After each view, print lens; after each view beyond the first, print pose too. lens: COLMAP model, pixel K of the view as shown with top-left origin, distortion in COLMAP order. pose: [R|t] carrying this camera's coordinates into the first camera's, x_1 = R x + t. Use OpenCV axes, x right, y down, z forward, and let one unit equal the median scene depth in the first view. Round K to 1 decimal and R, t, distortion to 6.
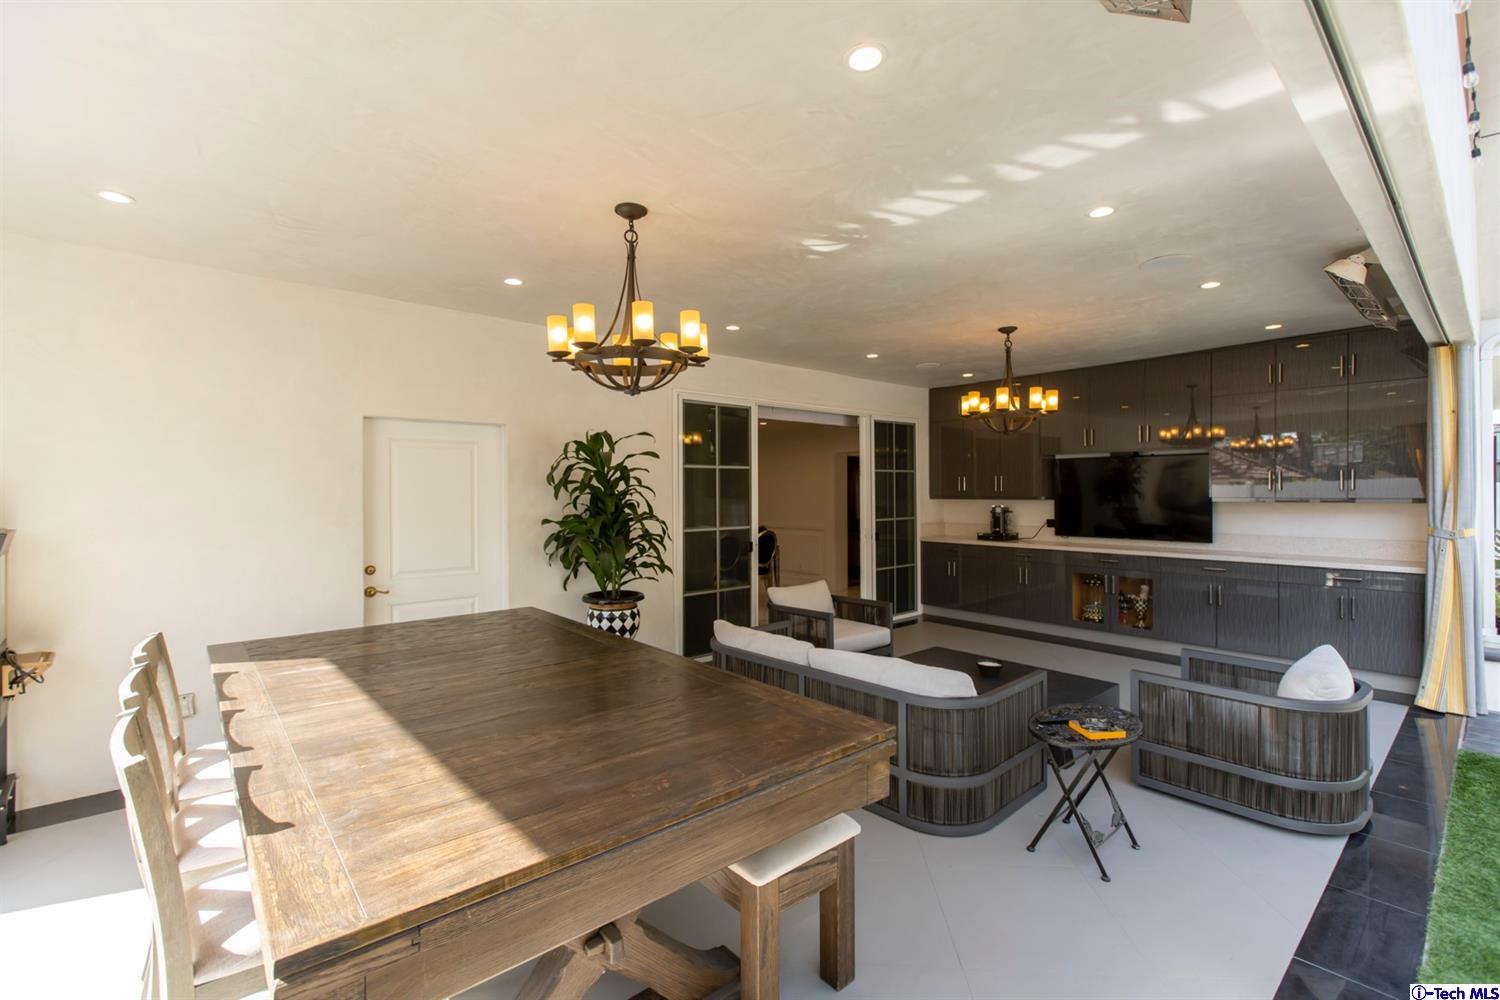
lens RADIAL K [[668.8, 0, 743.0], [0, 668.8, 487.7], [0, 0, 1]] dist [0.000679, -0.000671]
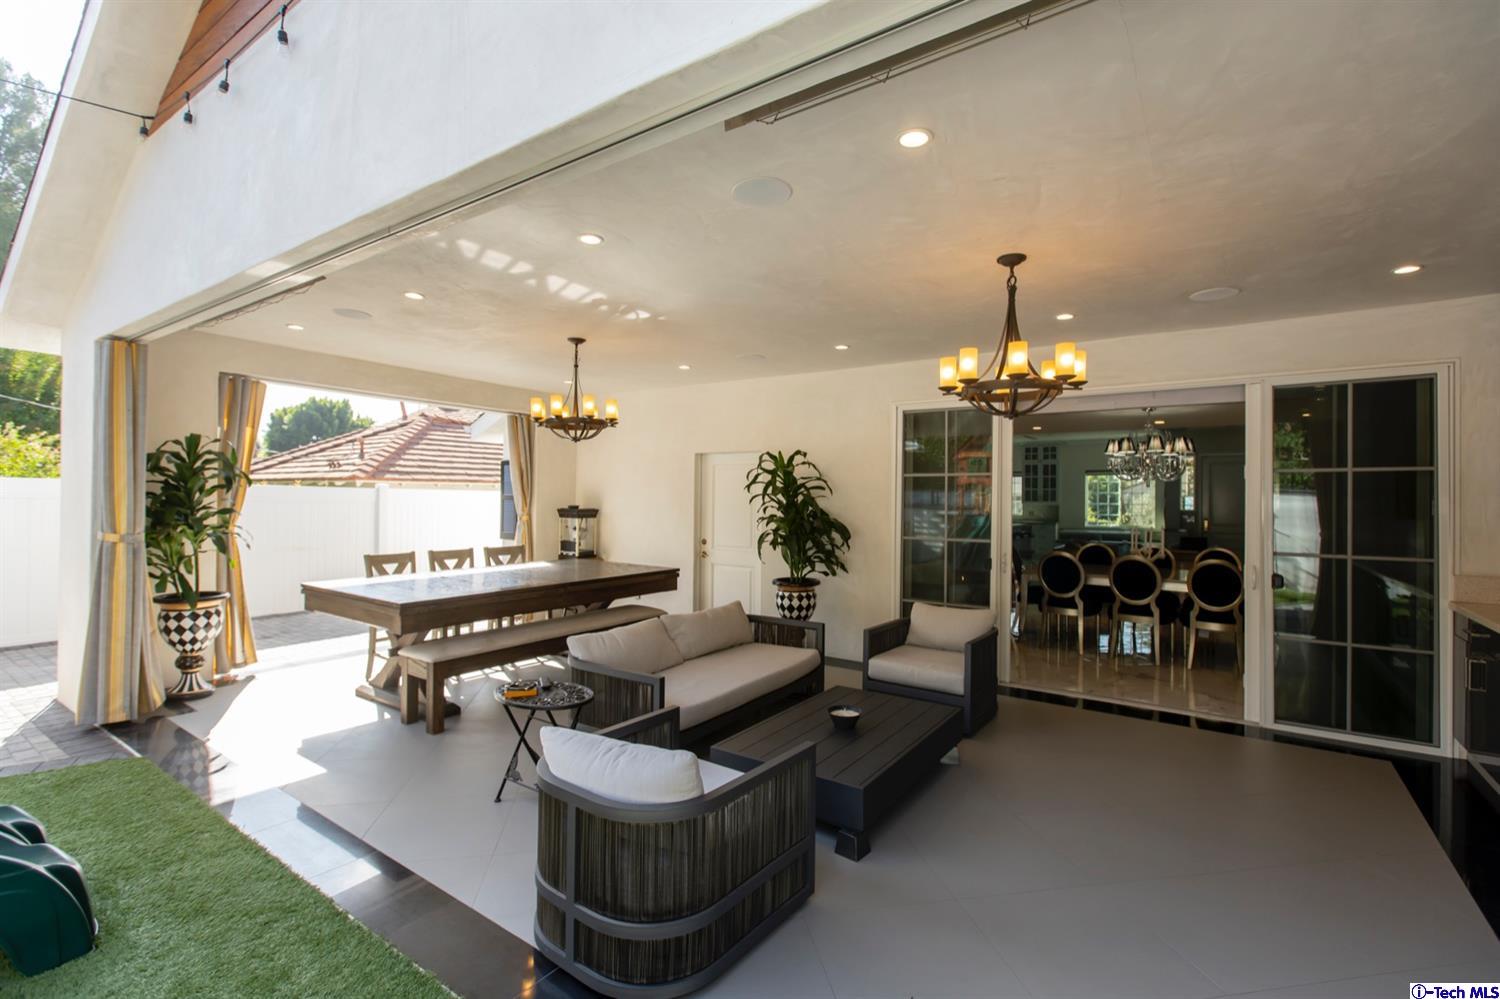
lens RADIAL K [[668.8, 0, 756.5], [0, 668.8, 499.1], [0, 0, 1]] dist [0.000679, -0.000671]
pose [[0.243819, 0.014080, -0.969719, 0.874928], [-0.001621, 0.999899, 0.014110, -0.005814], [0.969819, -0.001868, 0.243817, 0.528507]]
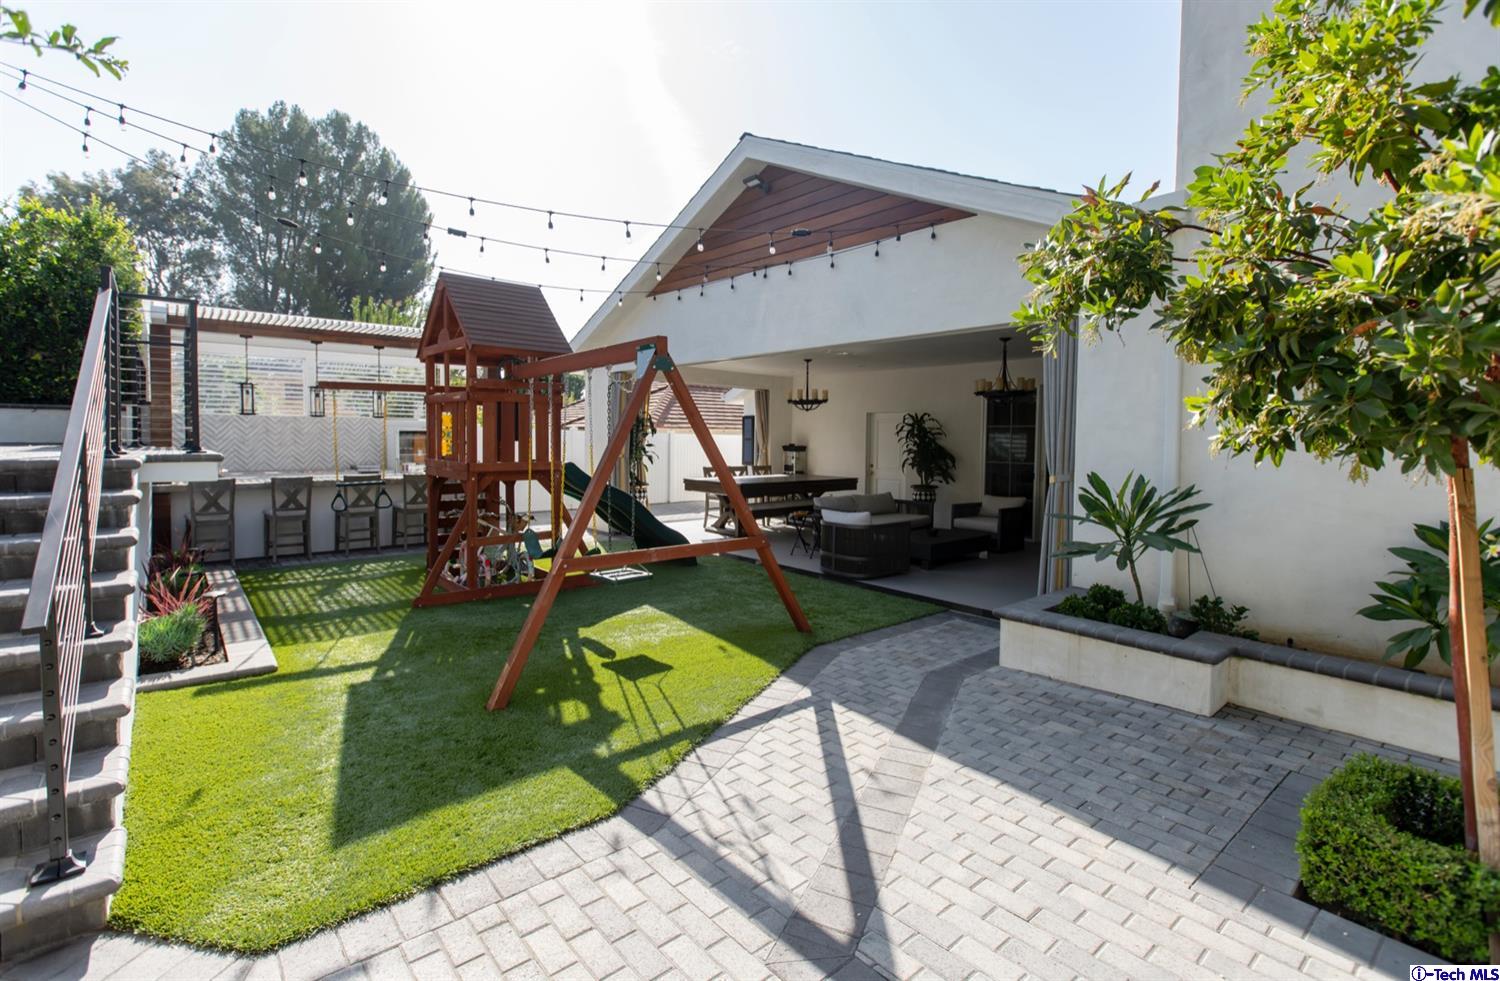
lens RADIAL K [[688.7, 0, 729.0], [0, 688.7, 440.1], [0, 0, 1]] dist [0.000855, -0.000420]
pose [[-0.034740, 0.012168, -0.999322, 1.828486], [-0.002586, 0.999921, 0.012265, -0.013553], [0.999393, 0.003010, -0.034706, 0.362552]]
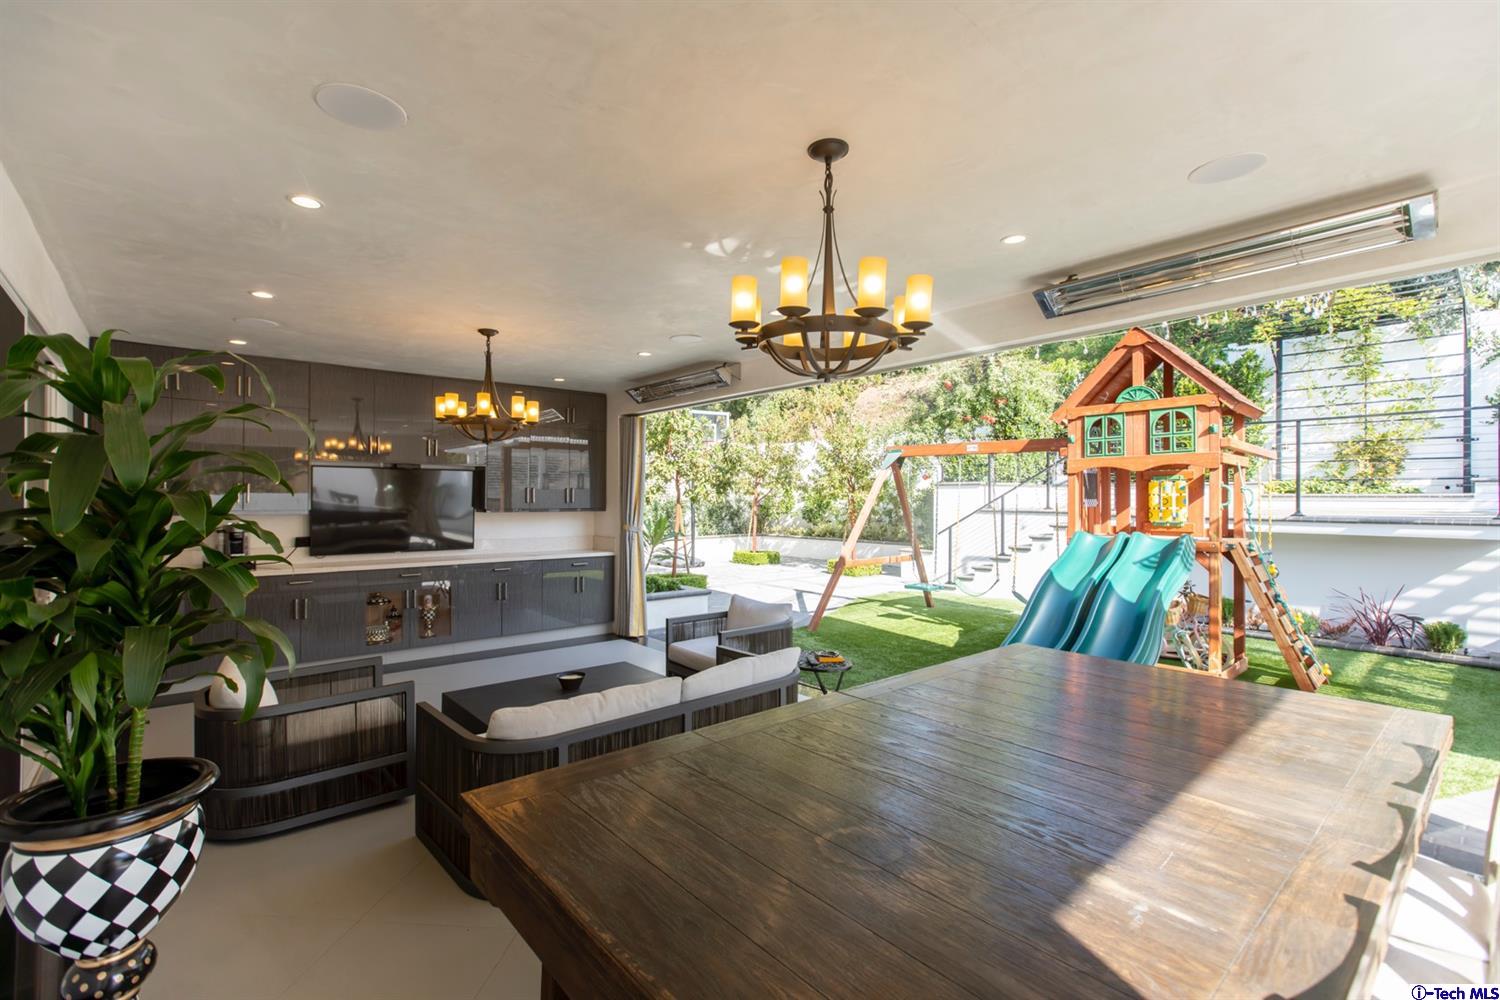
lens RADIAL K [[668.8, 0, 757.3], [0, 668.8, 499.5], [0, 0, 1]] dist [0.000679, -0.000671]
pose [[-0.007975, 0.006729, 0.999946, -0.488602], [-0.006154, 0.999958, -0.006778, 0.001957], [-0.999949, -0.006207, -0.007933, 0.559159]]
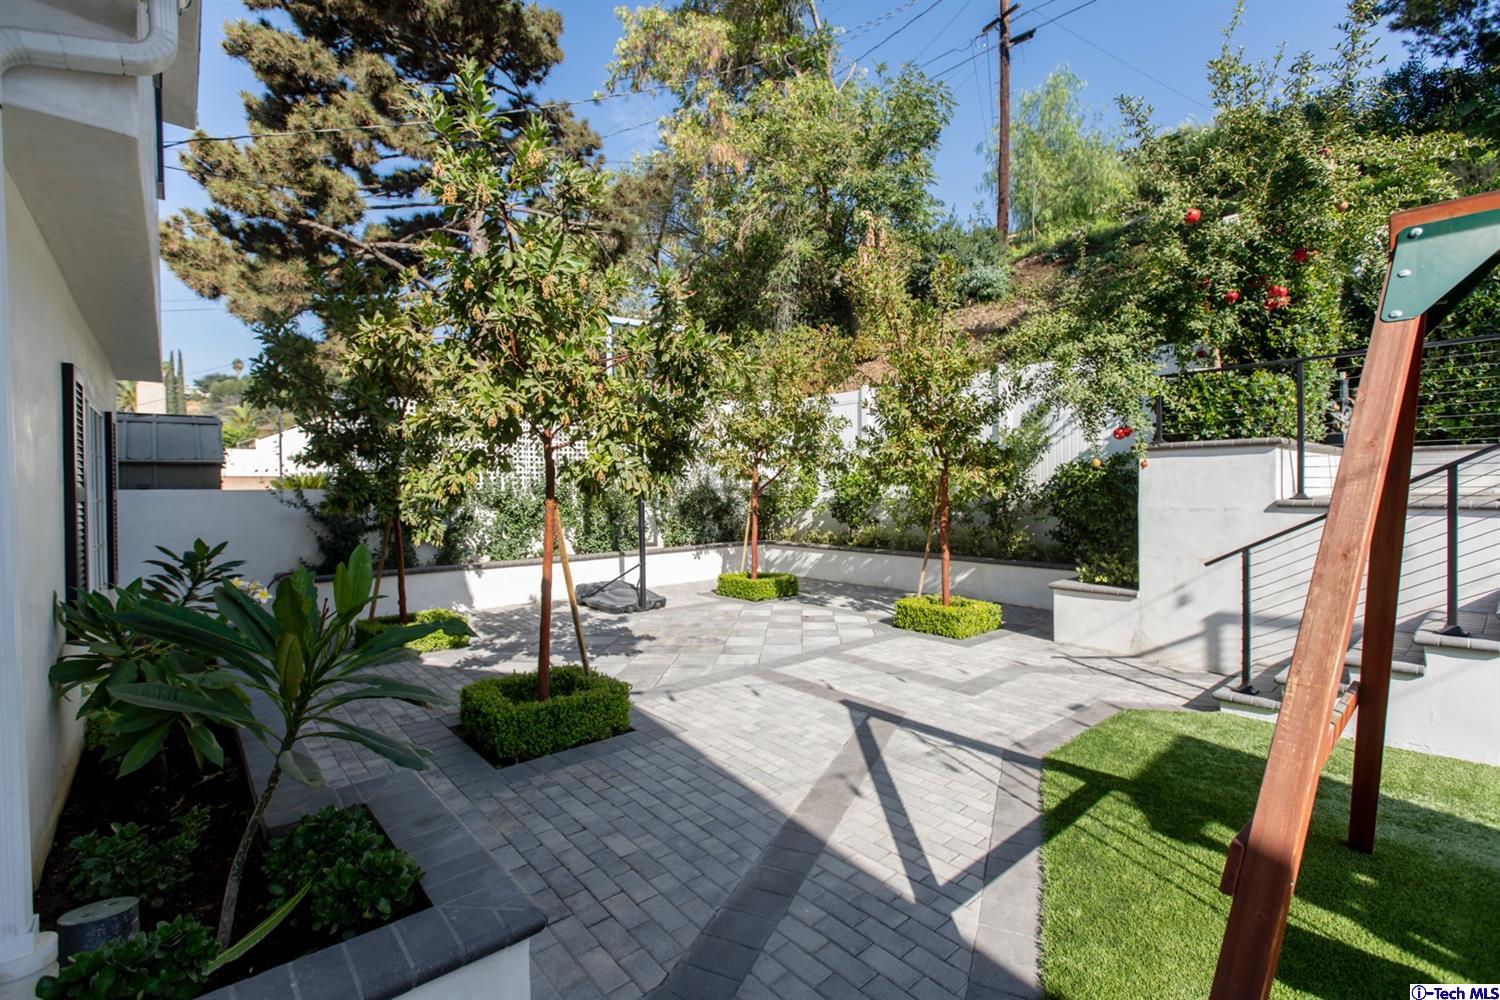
lens RADIAL K [[668.8, 0, 758.2], [0, 668.8, 493.0], [0, 0, 1]] dist [0.000679, -0.000671]
pose [[-0.007598, -0.000747, 0.999971, 0.689245], [0.004293, 0.999990, 0.000780, -0.002746], [-0.999962, 0.004299, -0.007594, 0.548045]]
